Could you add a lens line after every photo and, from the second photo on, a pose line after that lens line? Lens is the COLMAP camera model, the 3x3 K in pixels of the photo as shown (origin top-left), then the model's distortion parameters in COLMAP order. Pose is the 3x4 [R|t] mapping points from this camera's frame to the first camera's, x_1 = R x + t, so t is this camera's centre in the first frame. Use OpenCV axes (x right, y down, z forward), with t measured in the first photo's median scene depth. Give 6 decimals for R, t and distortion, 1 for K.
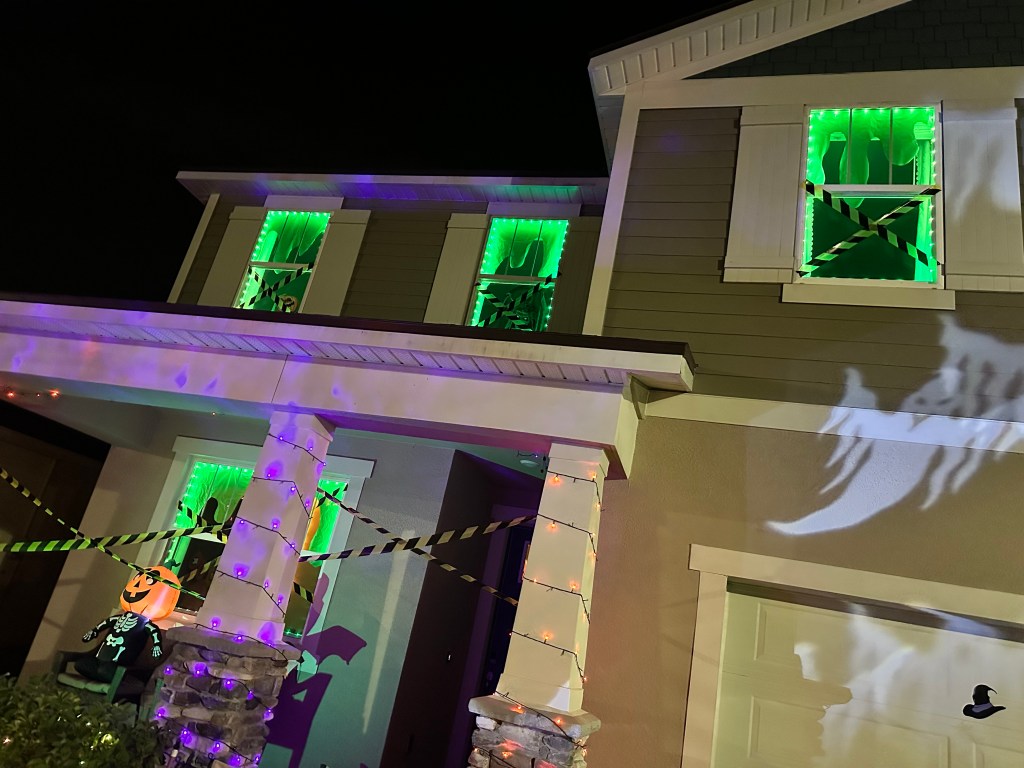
lens RADIAL K [[694.6, 0, 512.8], [0, 694.6, 383.5], [0, 0, 1]] dist [0.016460, -0.023398]
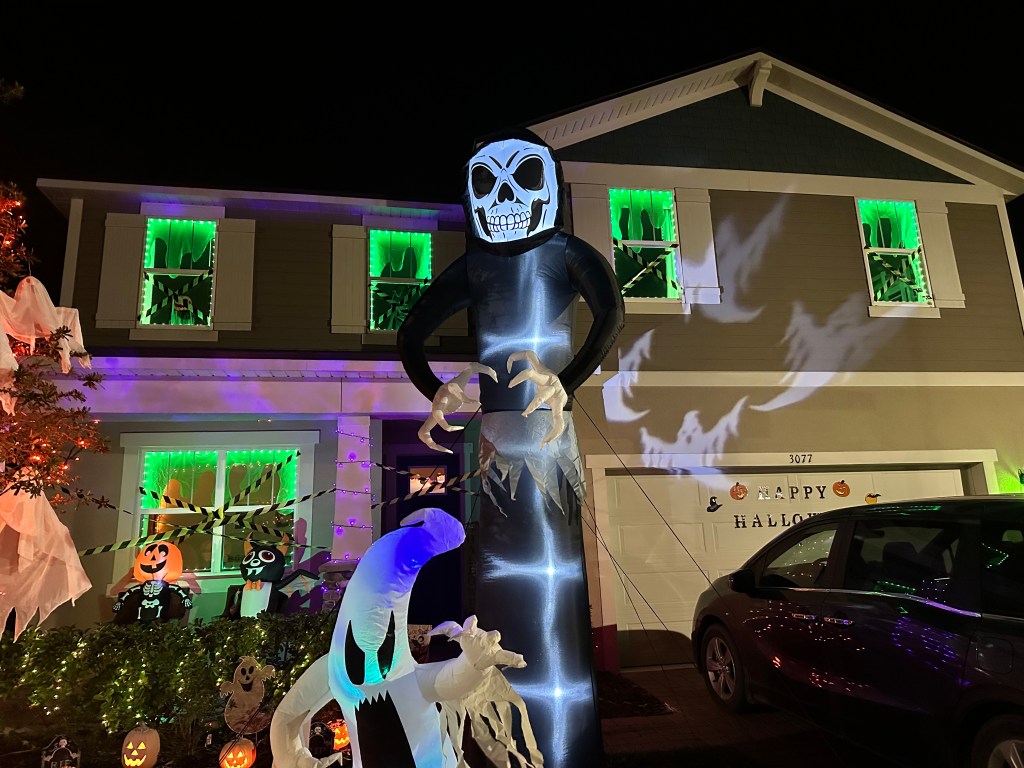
lens RADIAL K [[694.6, 0, 510.4], [0, 694.6, 380.3], [0, 0, 1]] dist [0.016460, -0.023398]
pose [[0.890069, -0.127097, 0.437749, -0.426317], [0.059560, 0.984536, 0.164749, -0.172154], [-0.451919, -0.120566, 0.883874, -0.314641]]
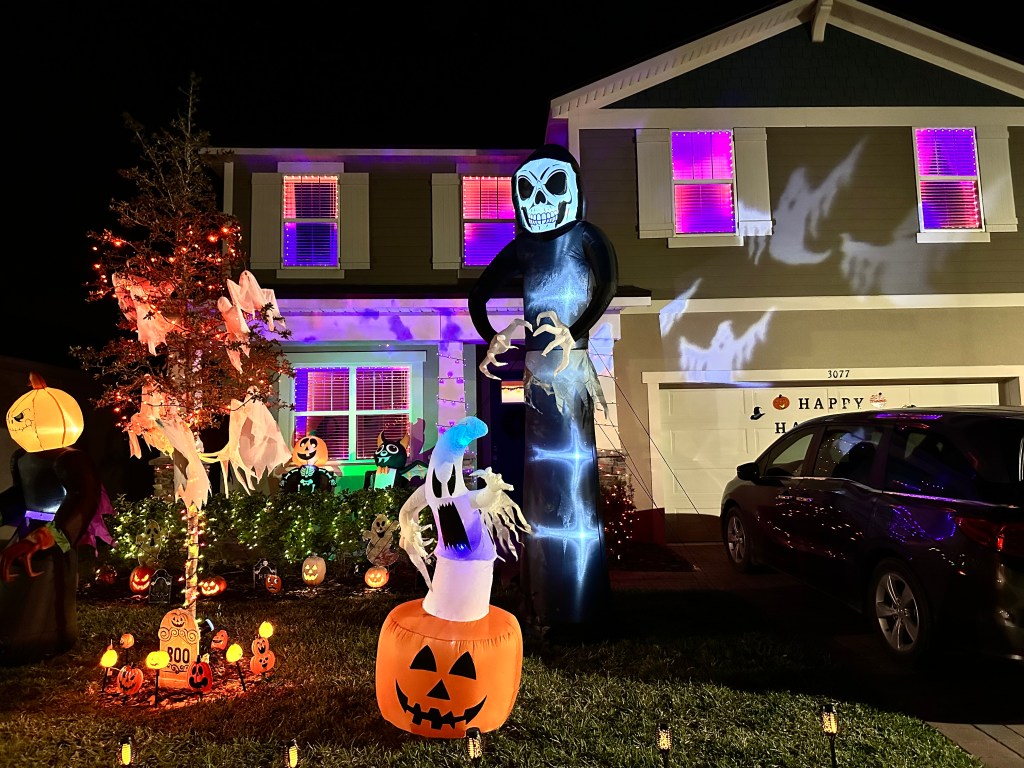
lens RADIAL K [[679.6, 0, 507.2], [0, 679.6, 385.9], [0, 0, 1]] dist [-0.002086, -0.003662]
pose [[0.944472, -0.182799, 0.273052, -0.450384], [0.101176, 0.952384, 0.287625, -0.235759], [-0.312628, -0.244028, 0.917995, -0.514802]]
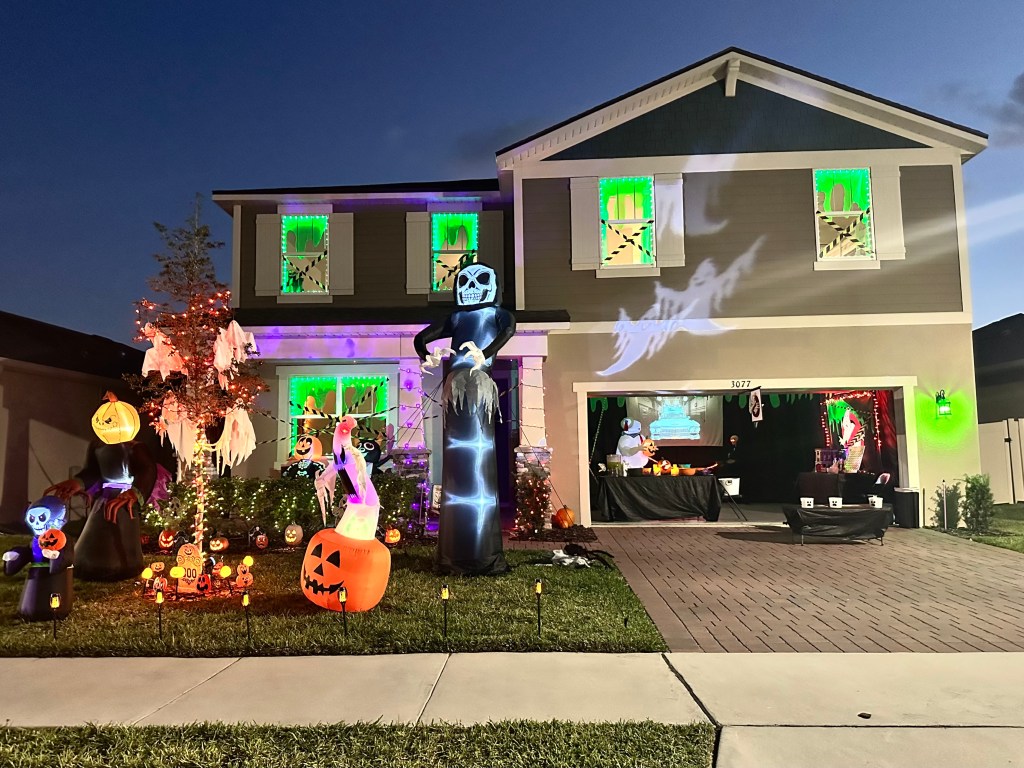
lens RADIAL K [[694.6, 0, 487.9], [0, 694.6, 395.0], [0, 0, 1]] dist [0.016460, -0.023398]
pose [[0.959547, -0.185526, 0.211777, -0.375466], [0.119754, 0.949695, 0.289377, -0.318374], [-0.254811, -0.252310, 0.933494, -0.841991]]
